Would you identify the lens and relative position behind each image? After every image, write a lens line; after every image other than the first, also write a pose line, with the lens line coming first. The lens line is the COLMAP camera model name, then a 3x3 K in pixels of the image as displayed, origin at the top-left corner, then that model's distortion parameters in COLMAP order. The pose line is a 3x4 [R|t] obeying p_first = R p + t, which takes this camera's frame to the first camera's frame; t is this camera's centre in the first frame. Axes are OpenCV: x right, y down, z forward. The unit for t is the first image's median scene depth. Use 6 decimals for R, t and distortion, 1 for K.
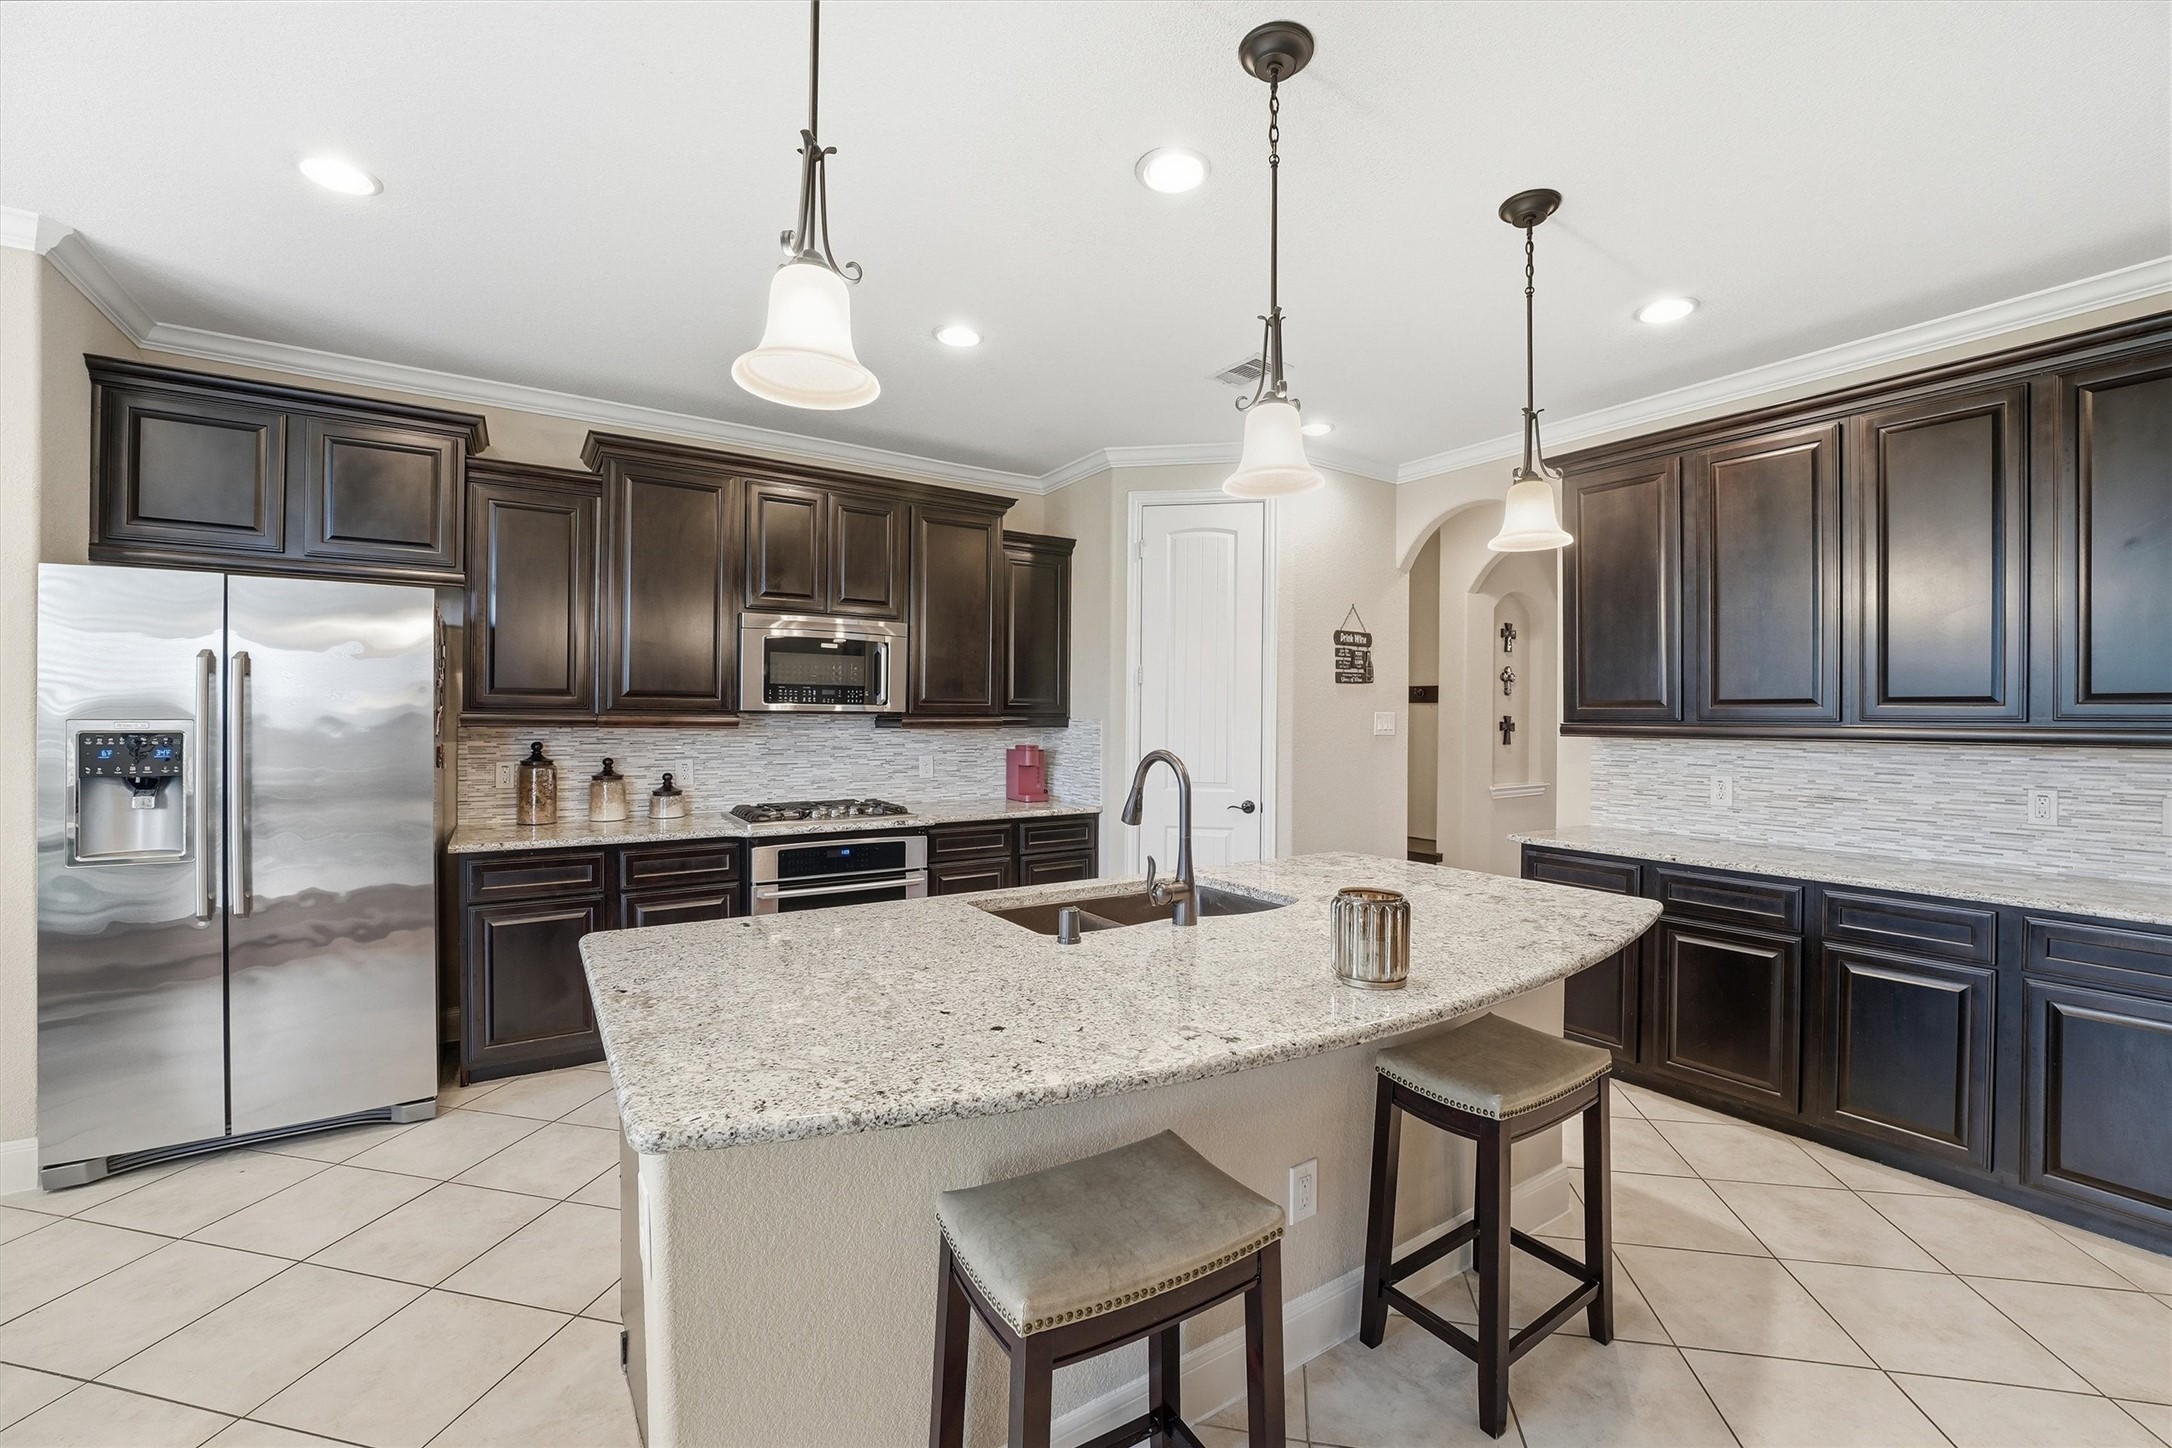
lens RADIAL K [[878.9, 0, 1083.5], [0, 878.9, 723.2], [0, 0, 1]] dist [-0.036490, 0.007006]
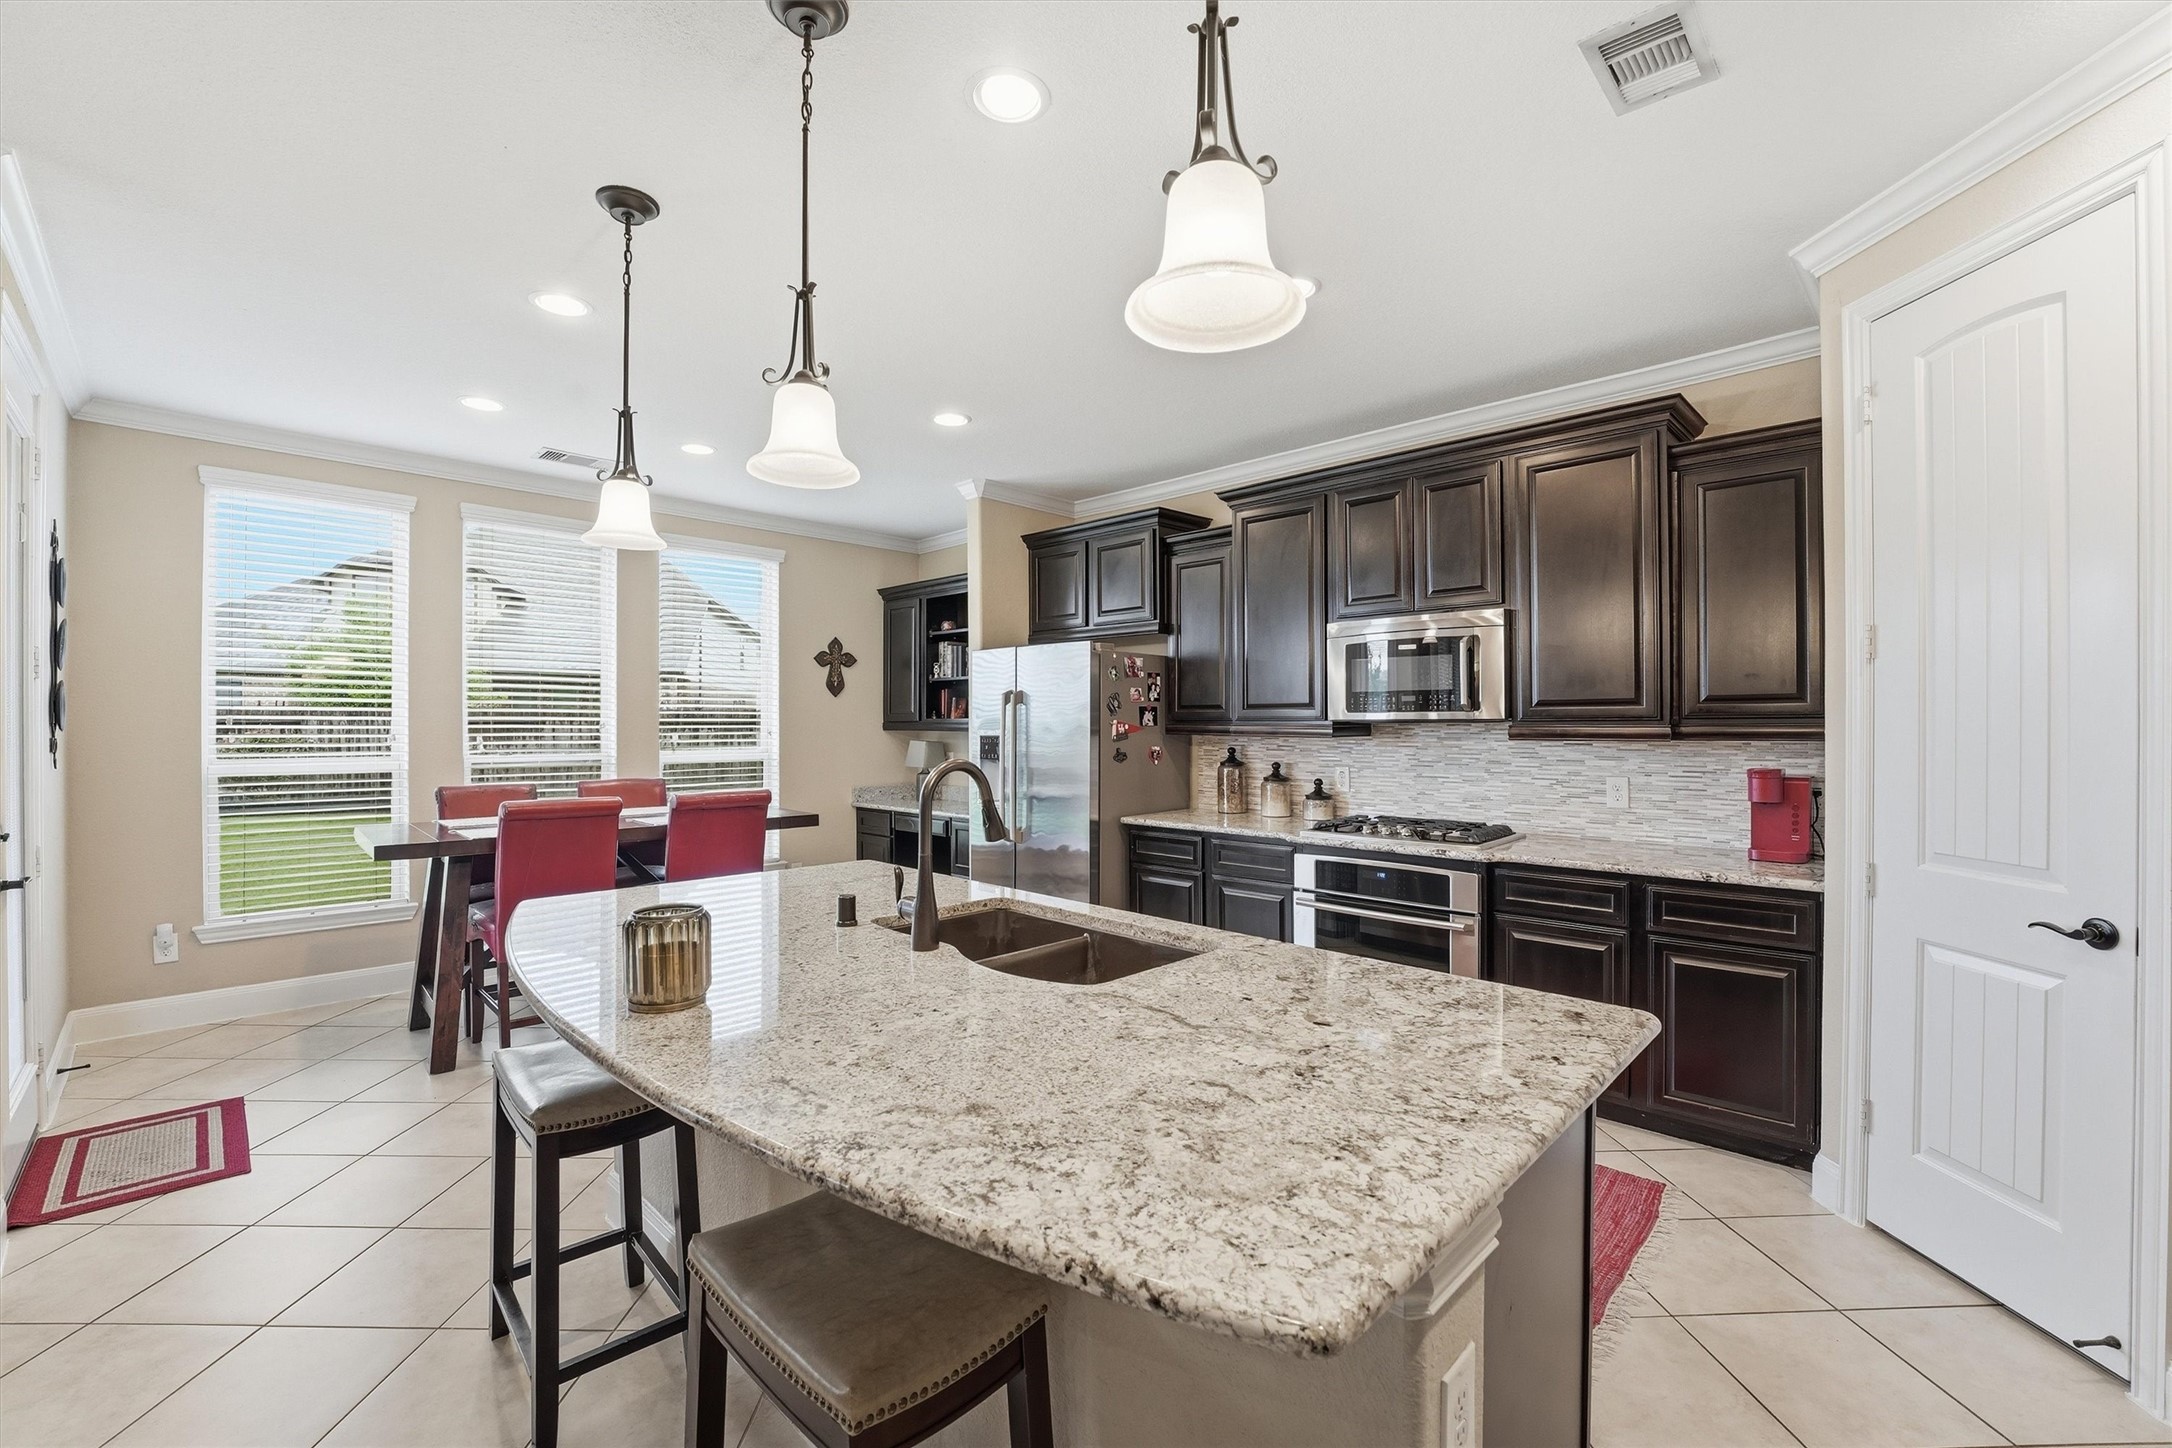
lens RADIAL K [[878.9, 0, 1083.5], [0, 878.9, 723.2], [0, 0, 1]] dist [-0.036490, 0.007006]
pose [[0.222951, -0.009786, -0.974781, 0.629088], [-0.004802, 0.999926, -0.011137, 0.002324], [0.974818, 0.007163, 0.222887, 0.580162]]
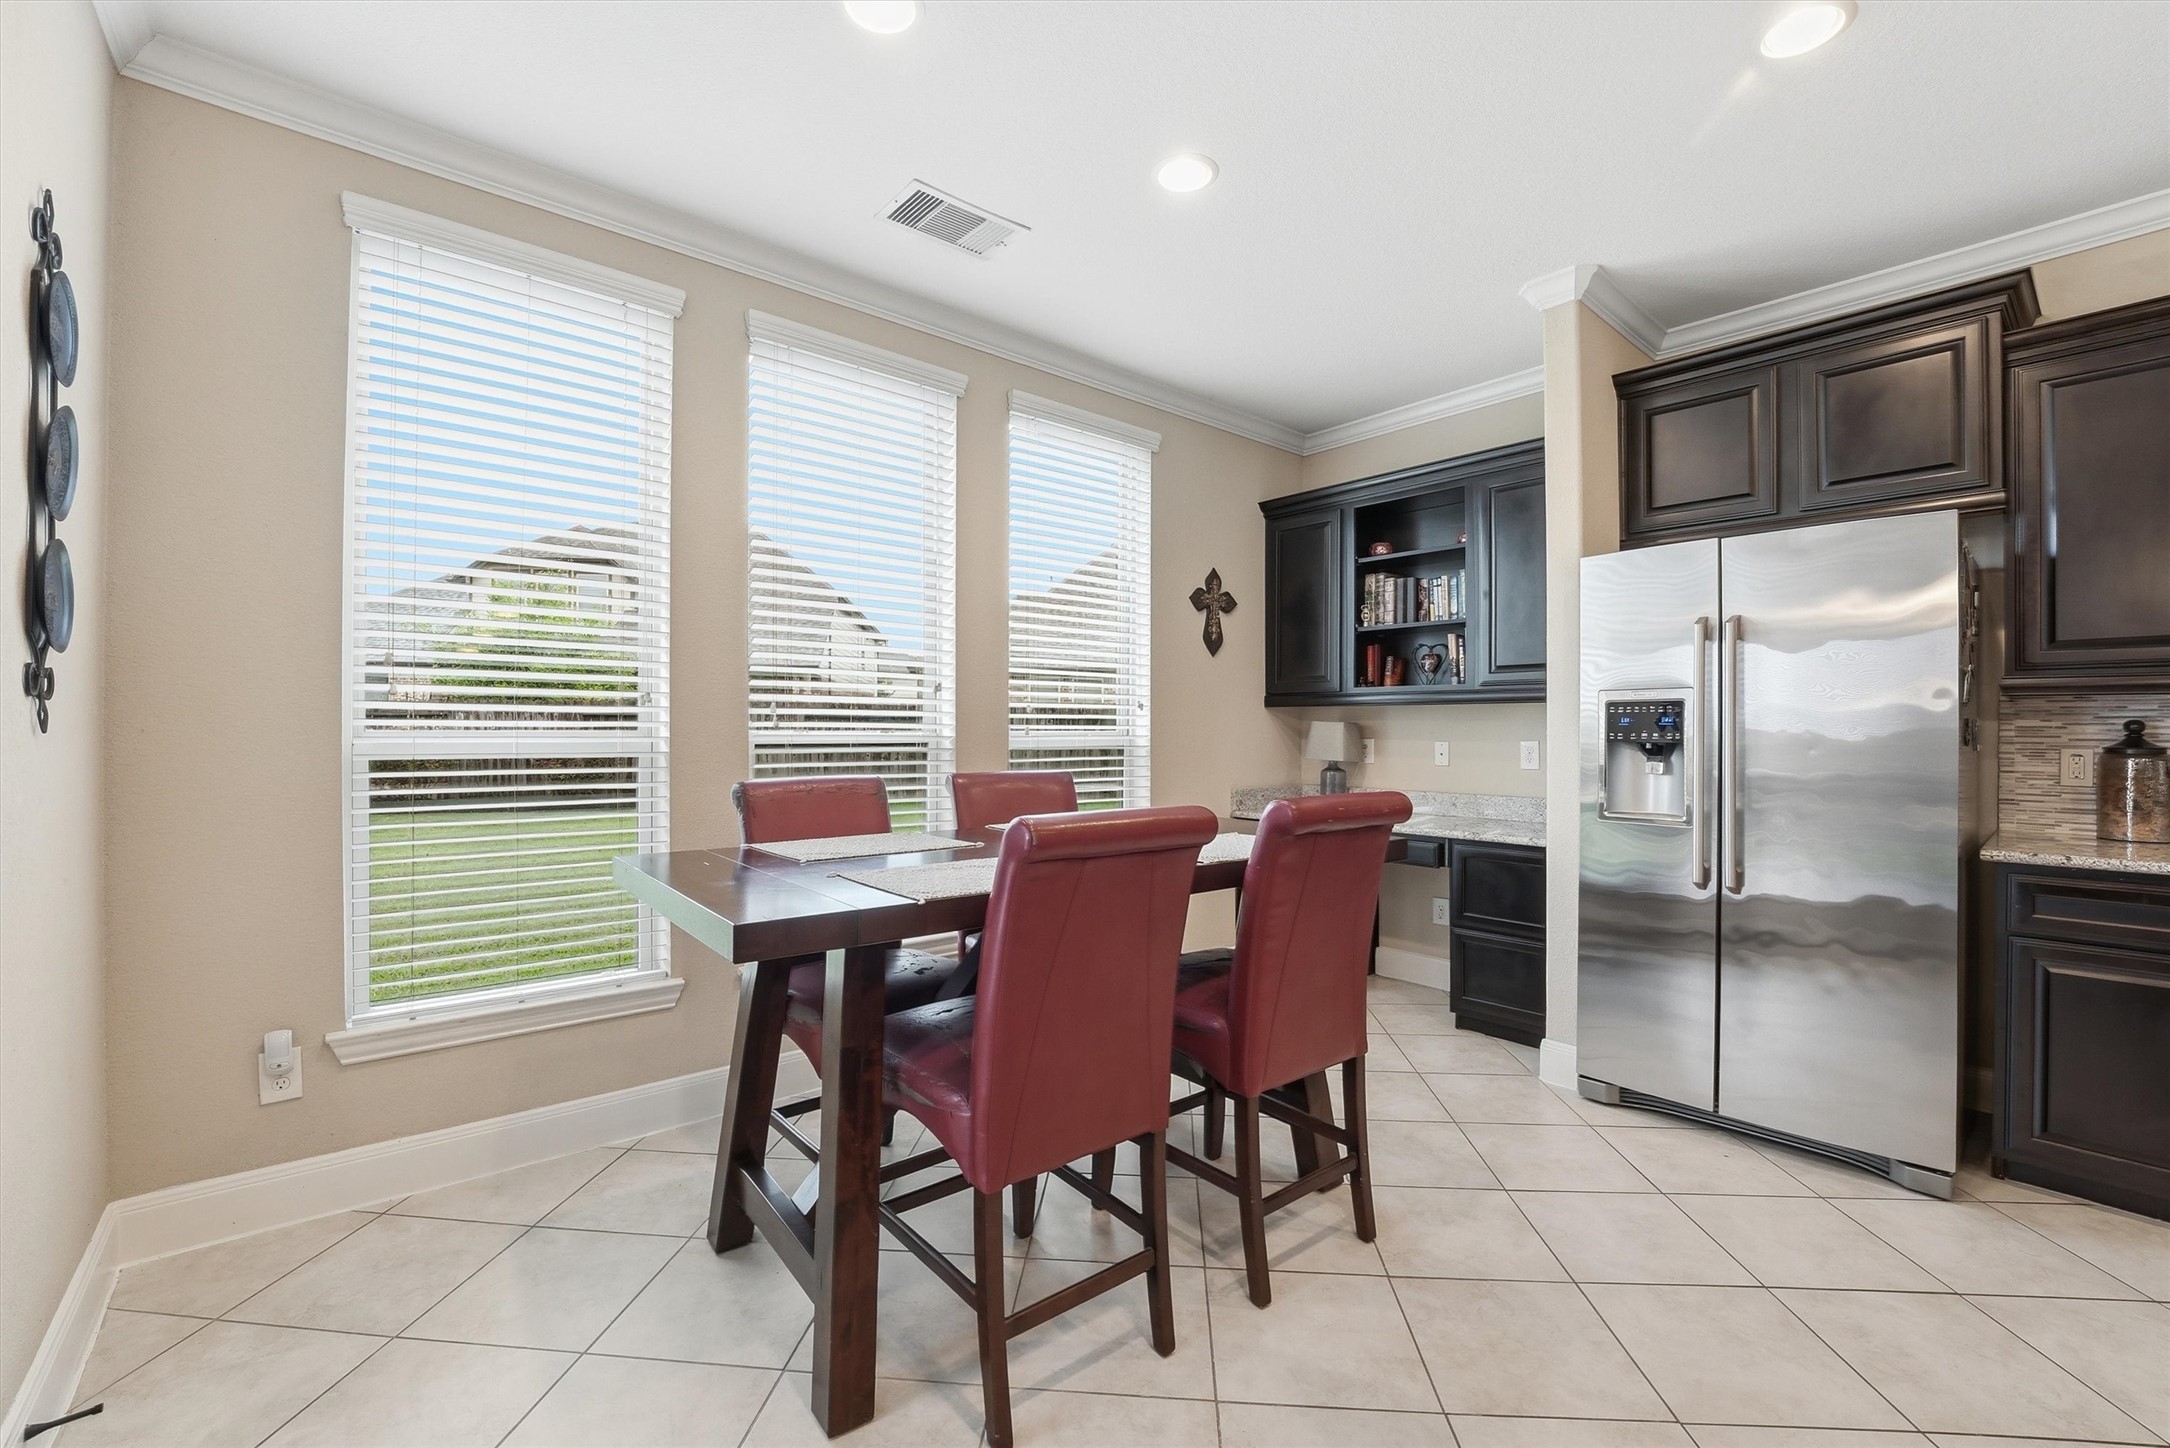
lens RADIAL K [[898.0, 0, 1092.3], [0, 898.0, 725.8], [0, 0, 1]] dist [-0.033314, 0.007204]
pose [[0.126799, -0.010092, -0.991877, -0.071471], [-0.008727, 0.999898, -0.011290, 0.046874], [0.991890, 0.010087, 0.126698, 0.124492]]
